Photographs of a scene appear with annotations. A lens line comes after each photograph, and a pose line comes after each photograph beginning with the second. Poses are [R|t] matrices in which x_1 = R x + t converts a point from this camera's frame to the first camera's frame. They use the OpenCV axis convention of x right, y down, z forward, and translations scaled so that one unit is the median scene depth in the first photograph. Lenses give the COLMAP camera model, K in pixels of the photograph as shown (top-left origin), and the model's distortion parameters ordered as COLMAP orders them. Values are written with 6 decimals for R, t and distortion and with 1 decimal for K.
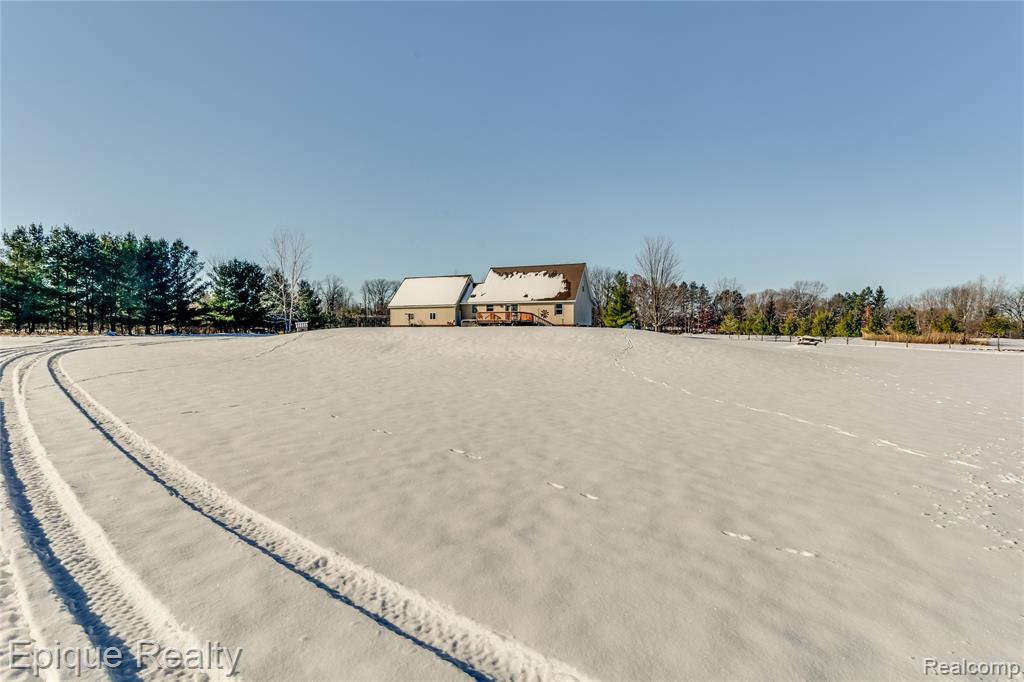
lens RADIAL K [[488.5, 0, 514.3], [0, 488.5, 334.1], [0, 0, 1]] dist [0.004400, 0.000801]
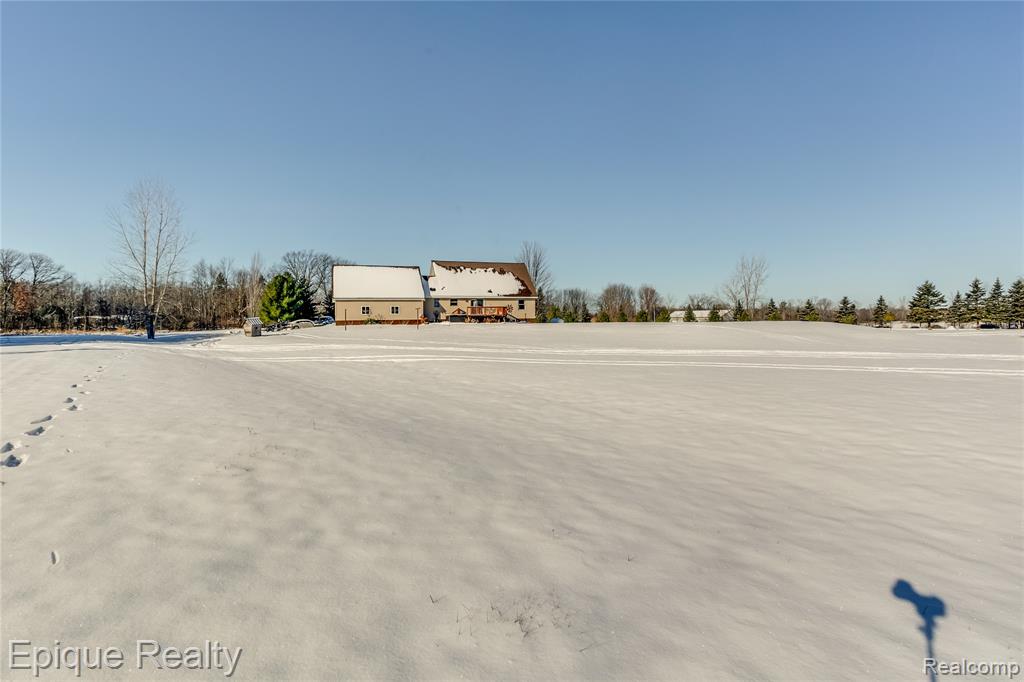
lens RADIAL K [[488.5, 0, 509.1], [0, 488.5, 334.8], [0, 0, 1]] dist [0.004400, 0.000801]
pose [[0.767327, -0.028176, 0.640636, -0.595672], [0.016393, 0.999570, 0.024328, -0.009938], [-0.641046, -0.008166, 0.767459, 0.166970]]
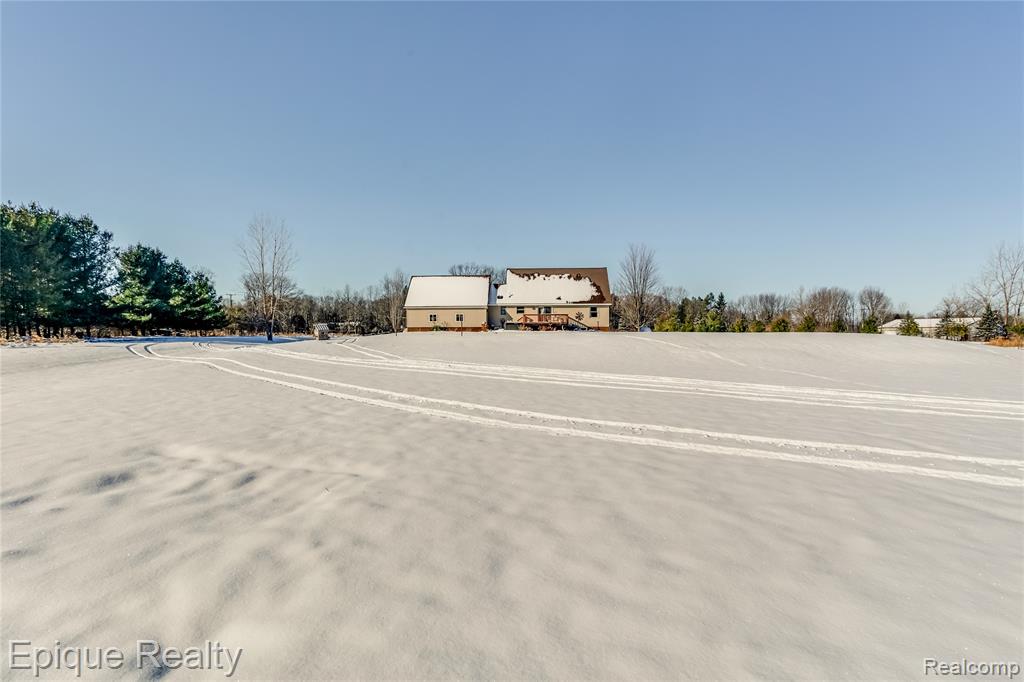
lens RADIAL K [[488.5, 0, 505.1], [0, 488.5, 340.0], [0, 0, 1]] dist [0.004400, 0.000801]
pose [[0.953810, -0.008903, 0.300278, -0.372335], [0.004651, 0.999879, 0.014871, -0.007767], [-0.300374, -0.012787, 0.953736, 0.070020]]
